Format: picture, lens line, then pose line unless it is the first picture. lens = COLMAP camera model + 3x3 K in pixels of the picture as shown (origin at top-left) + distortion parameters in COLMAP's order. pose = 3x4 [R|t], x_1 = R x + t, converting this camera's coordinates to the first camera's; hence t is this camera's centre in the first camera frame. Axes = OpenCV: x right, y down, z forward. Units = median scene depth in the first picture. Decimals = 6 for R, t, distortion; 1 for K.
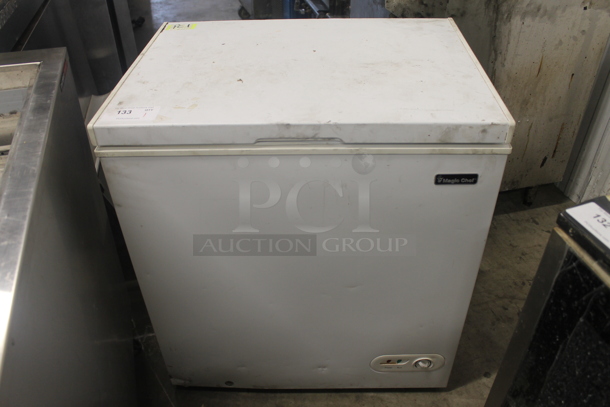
lens RADIAL K [[515.8, 0, 305.0], [0, 515.8, 203.5], [0, 0, 1]] dist [-0.098793, 0.005462]
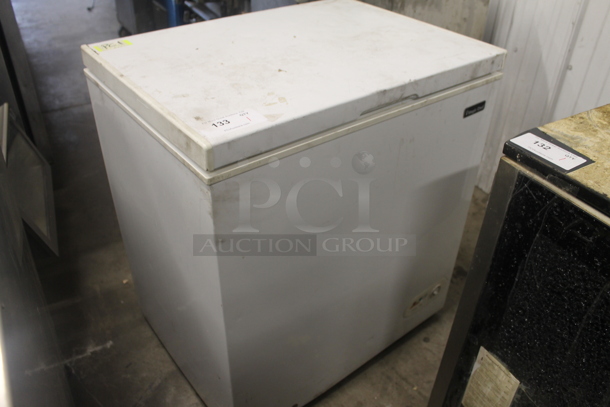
lens RADIAL K [[515.8, 0, 305.0], [0, 515.8, 203.5], [0, 0, 1]] dist [-0.098793, 0.005462]
pose [[0.768270, -0.335752, 0.545007, -0.775433], [0.360040, 0.930615, 0.065776, -0.066367], [-0.529276, 0.145690, 0.835848, 0.252758]]
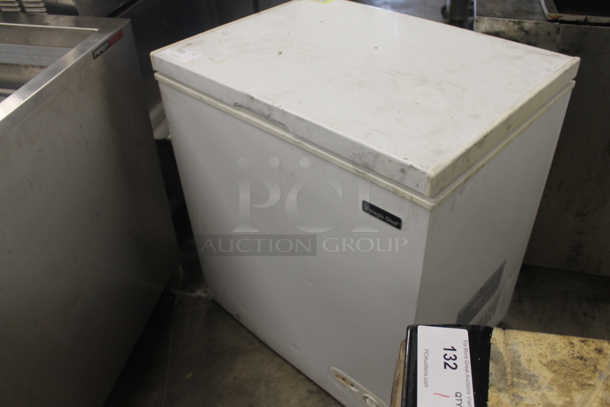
lens RADIAL K [[515.8, 0, 305.0], [0, 515.8, 203.5], [0, 0, 1]] dist [-0.098793, 0.005462]
pose [[0.733270, 0.410175, -0.542284, 0.710006], [-0.392797, 0.906544, 0.154560, -0.158228], [0.555001, 0.099673, 0.825857, 0.187877]]
